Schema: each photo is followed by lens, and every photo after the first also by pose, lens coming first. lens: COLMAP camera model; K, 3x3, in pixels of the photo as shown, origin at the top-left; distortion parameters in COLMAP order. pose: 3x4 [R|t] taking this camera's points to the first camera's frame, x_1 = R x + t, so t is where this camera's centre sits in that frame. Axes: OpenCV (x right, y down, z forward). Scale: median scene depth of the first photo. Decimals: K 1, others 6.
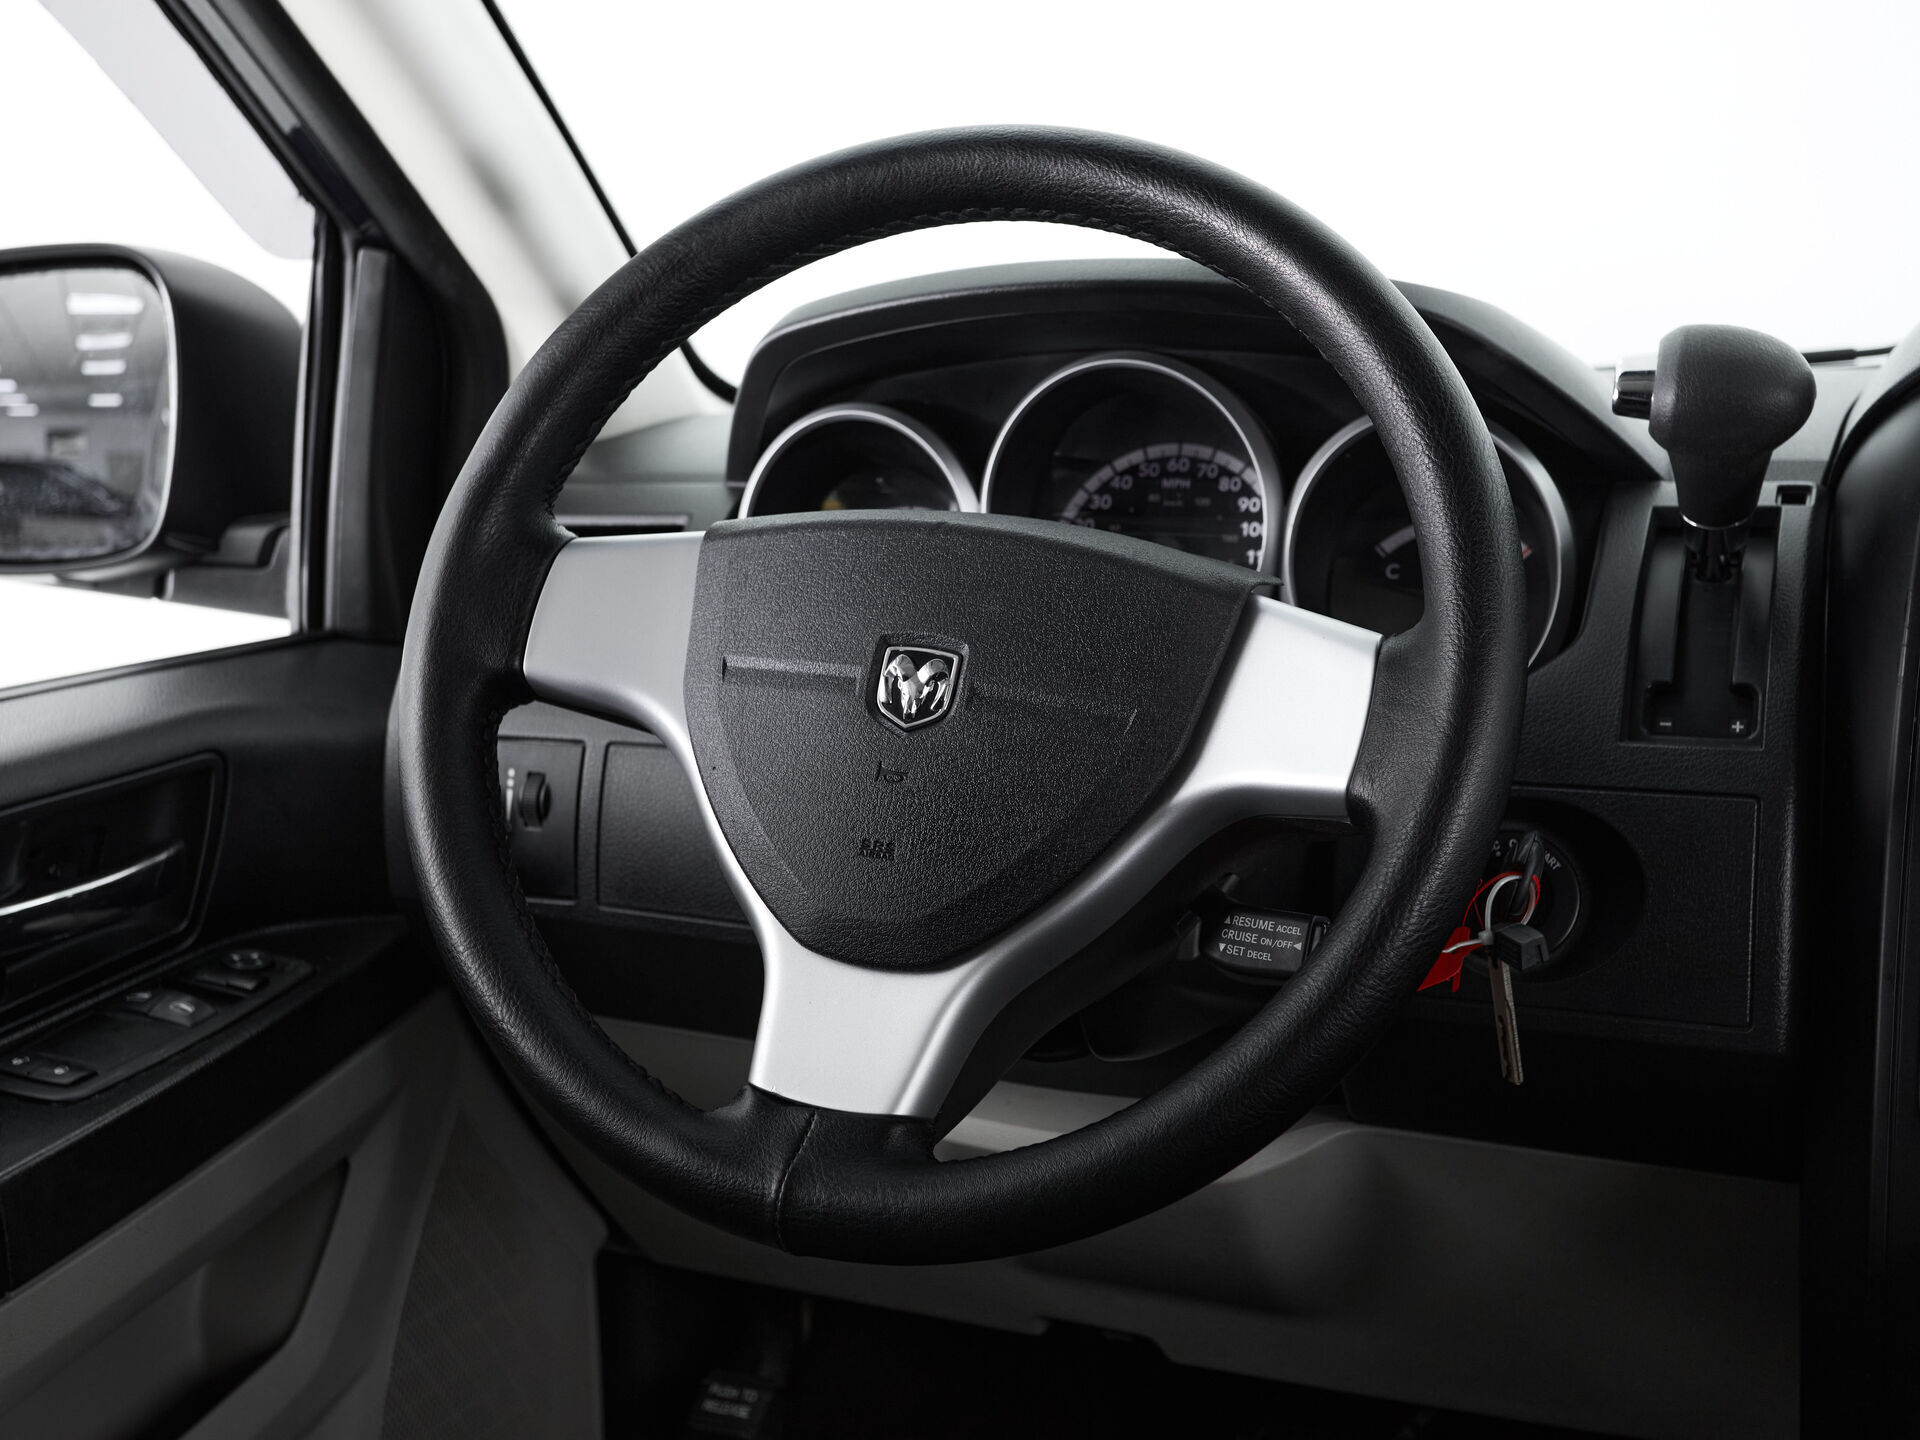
lens RADIAL K [[2506.2, 0, 947.8], [0, 2506.2, 672.7], [0, 0, 1]] dist [0.017507, 0.000000]
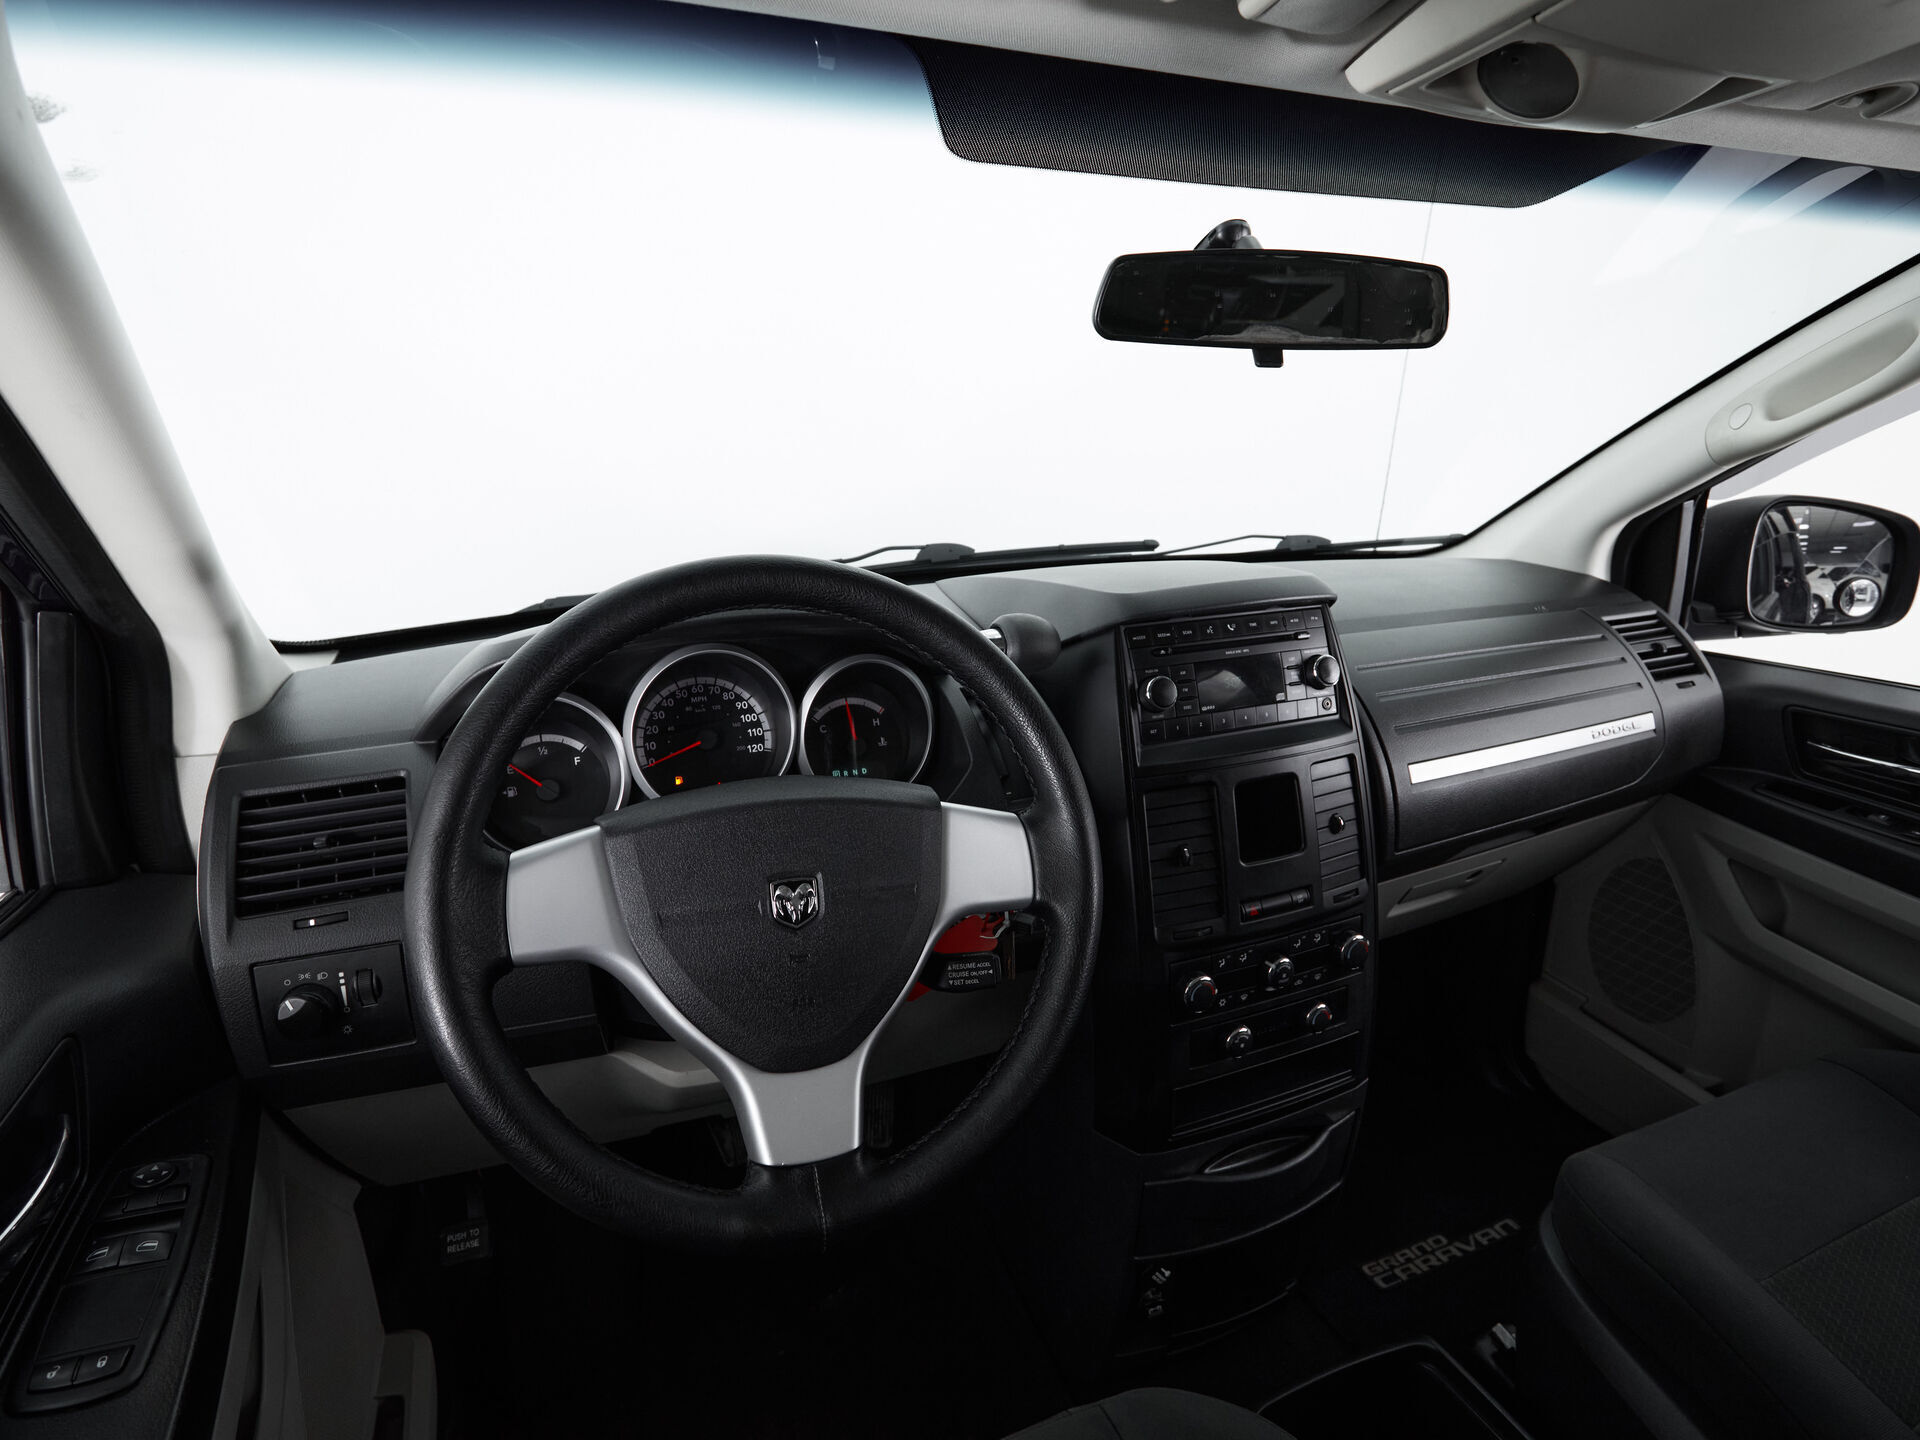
lens RADIAL K [[1013.3, 0, 959.8], [0, 1013.3, 718.1], [0, 0, 1]] dist [-0.003846, -0.003053]
pose [[0.724972, -0.190104, 0.662024, -0.334110], [0.113875, 0.981011, 0.157001, -0.195129], [-0.679300, -0.038433, 0.732854, 0.386218]]
